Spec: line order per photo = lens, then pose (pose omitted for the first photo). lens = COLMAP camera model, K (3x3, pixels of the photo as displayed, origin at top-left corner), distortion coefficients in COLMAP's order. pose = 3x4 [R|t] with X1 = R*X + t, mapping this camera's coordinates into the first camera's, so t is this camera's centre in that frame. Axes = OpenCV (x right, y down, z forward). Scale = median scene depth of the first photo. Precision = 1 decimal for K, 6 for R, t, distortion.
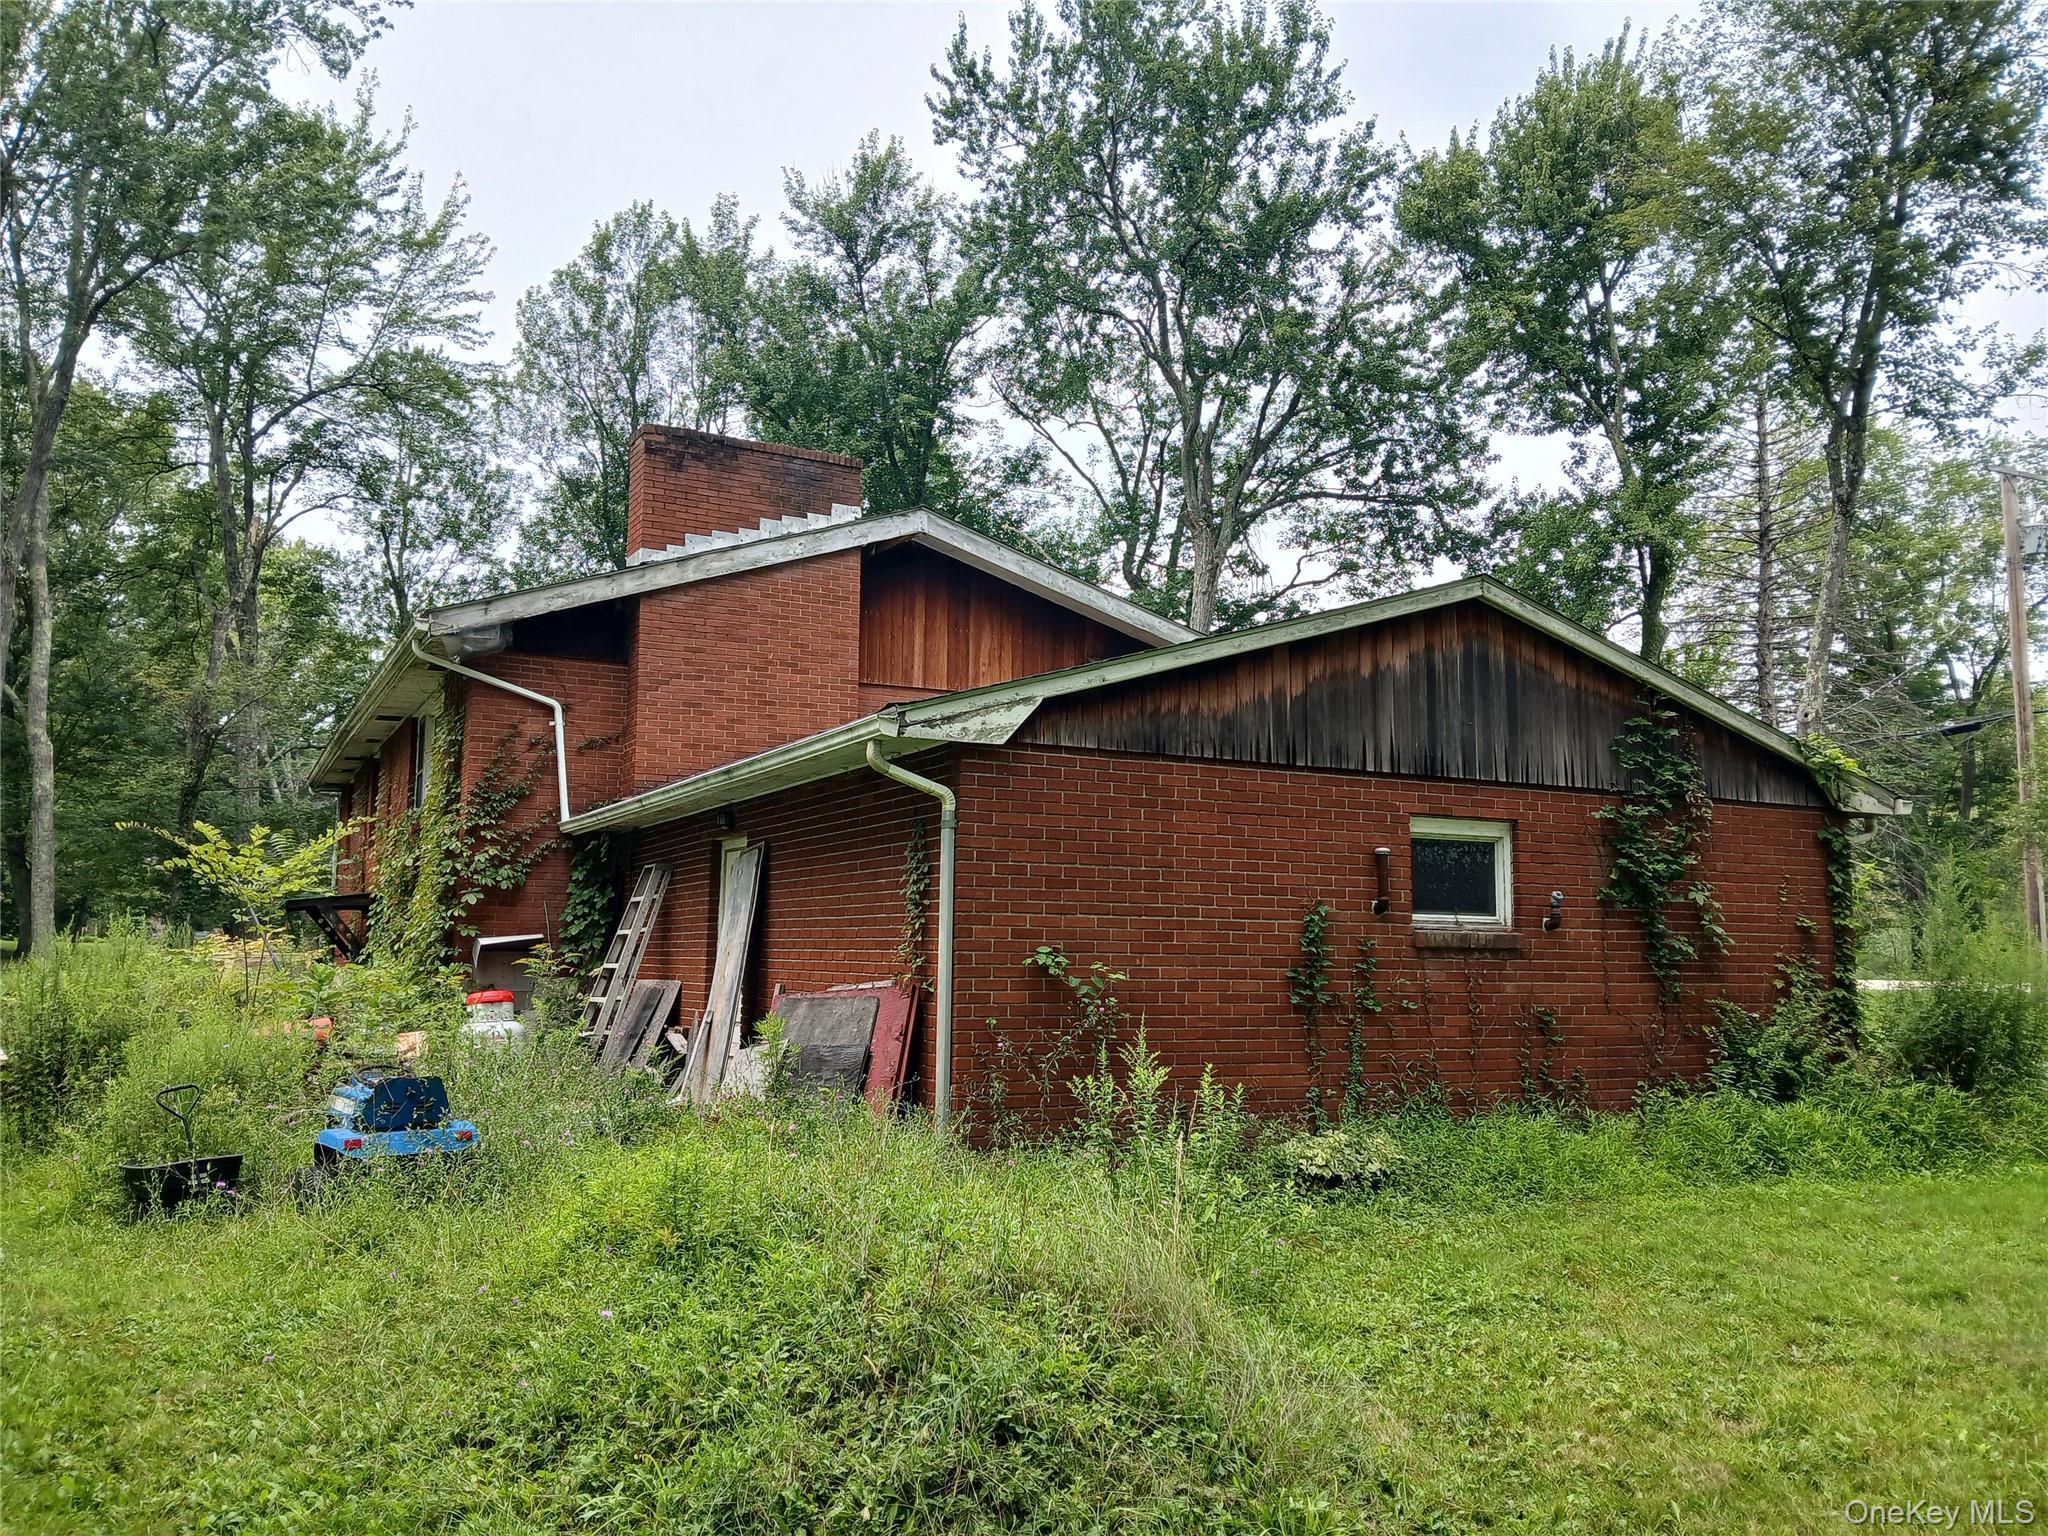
lens RADIAL K [[1598.8, 0, 1026.4], [0, 1598.8, 769.1], [0, 0, 1]] dist [0.044961, -0.003620]
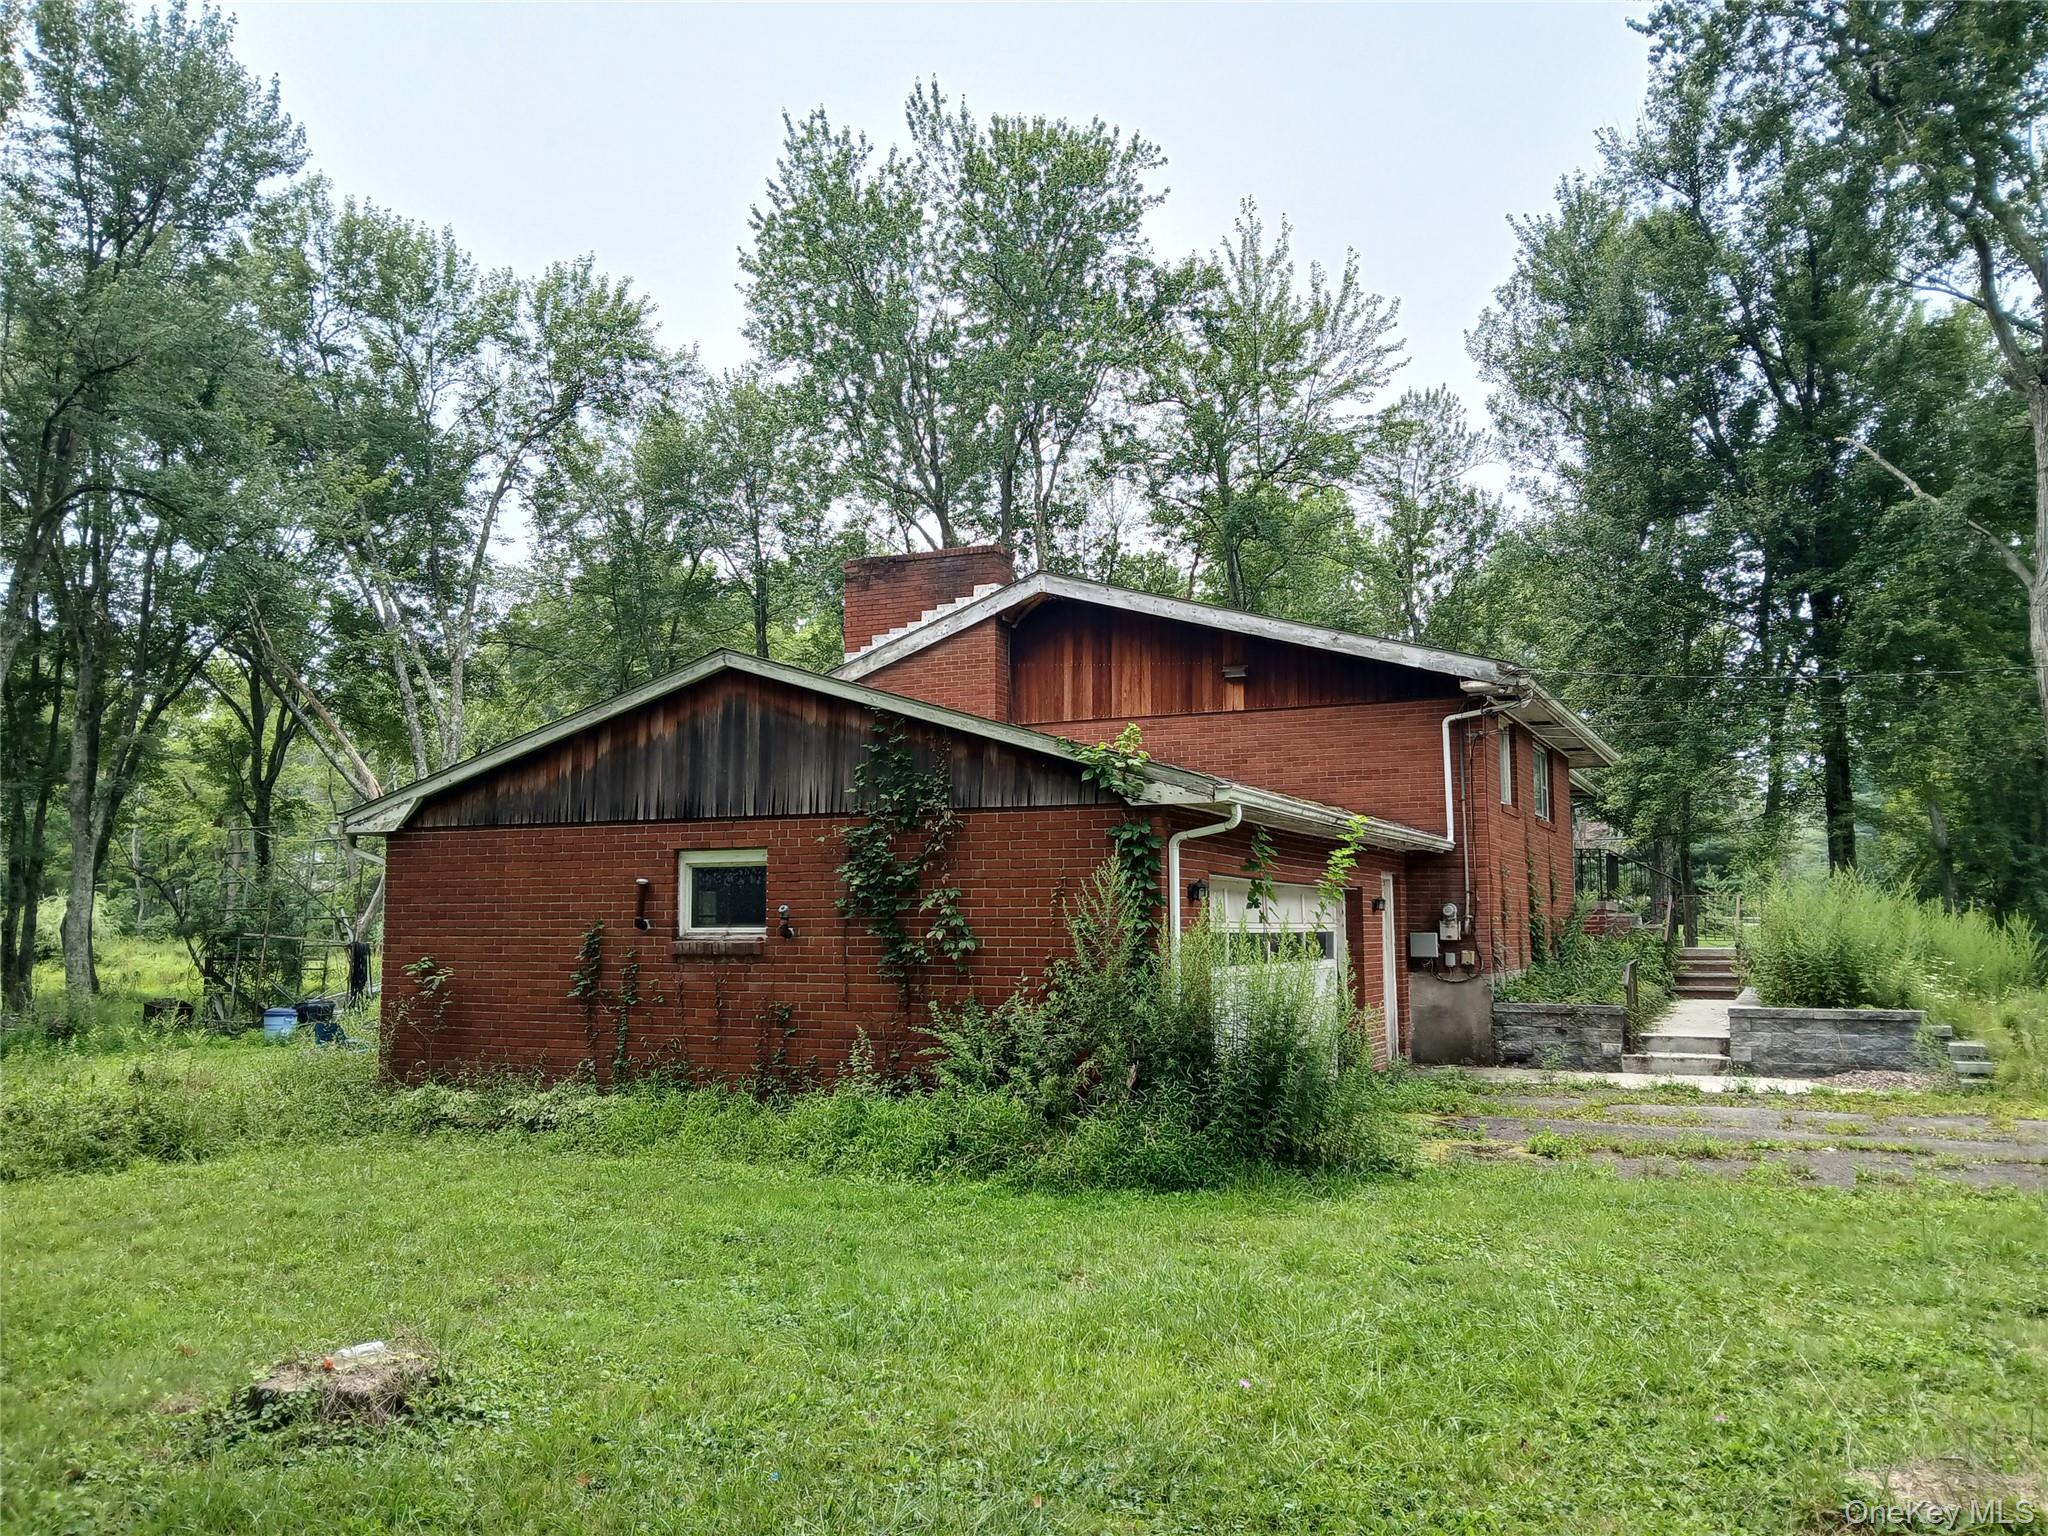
lens RADIAL K [[1598.8, 0, 1026.4], [0, 1598.8, 769.1], [0, 0, 1]] dist [0.044961, -0.003620]
pose [[0.611816, -0.091150, -0.785730, 1.365497], [0.100684, 0.994233, -0.036939, 0.038090], [0.784566, -0.056510, 0.617465, 0.424760]]
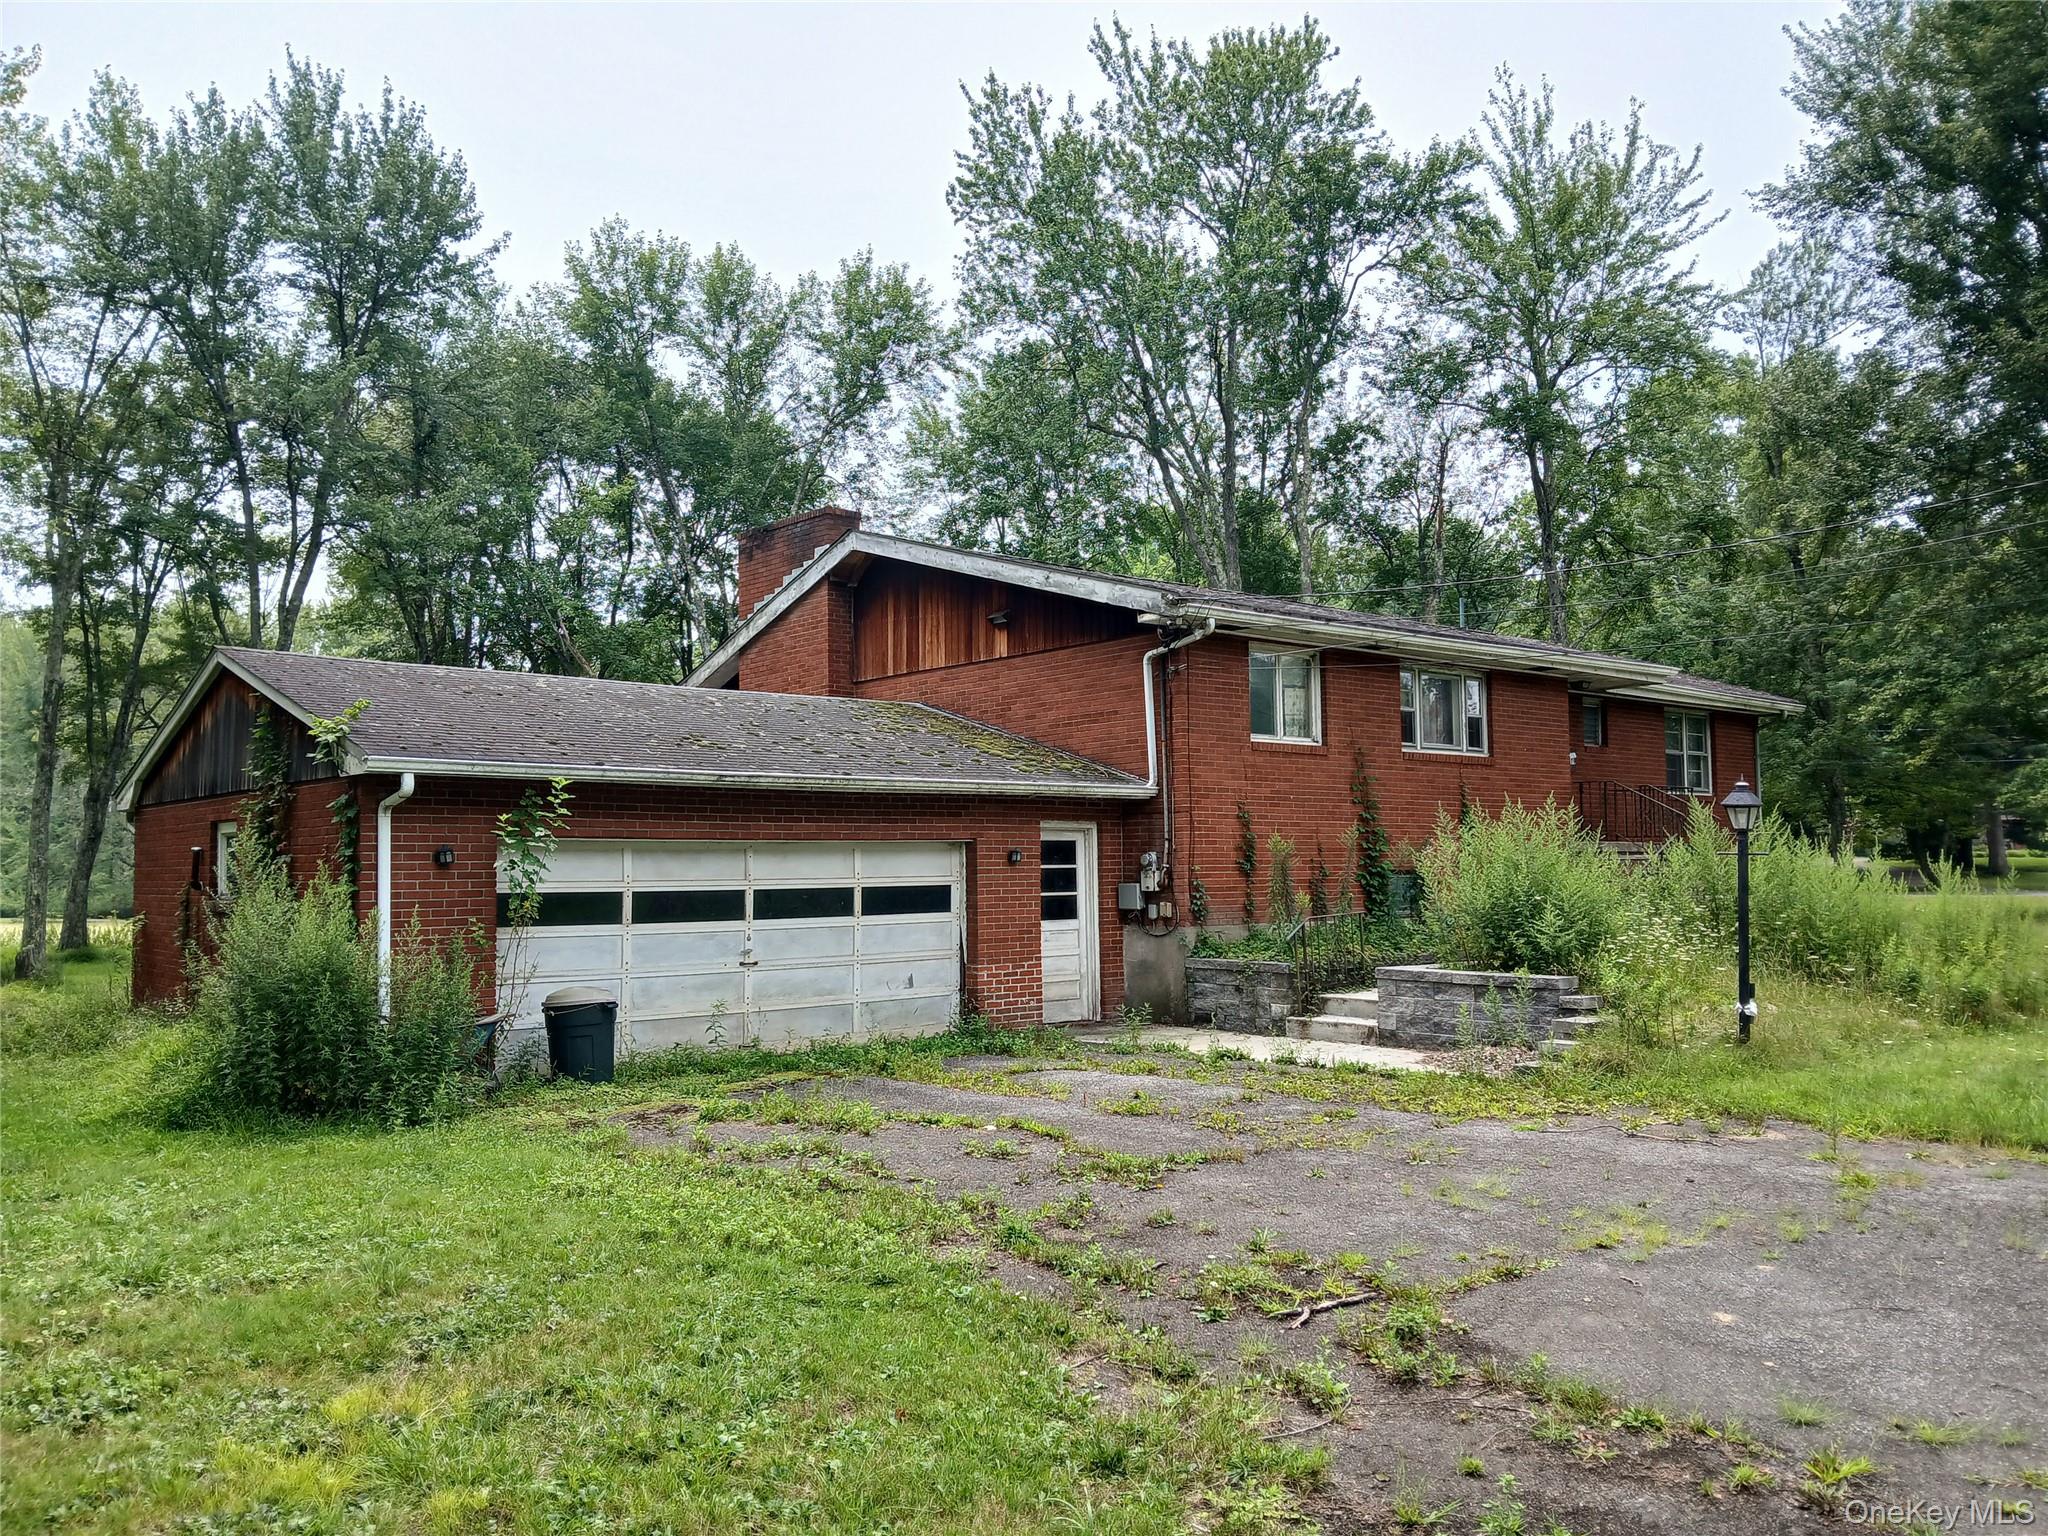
lens RADIAL K [[1540.8, 0, 1024.5], [0, 1540.8, 810.8], [0, 0, 1]] dist [-0.004624, -0.004070]
pose [[0.245823, -0.042357, -0.968389, 1.750628], [0.124903, 0.992100, -0.011688, 0.124108], [0.961234, -0.118082, 0.249172, 1.328921]]
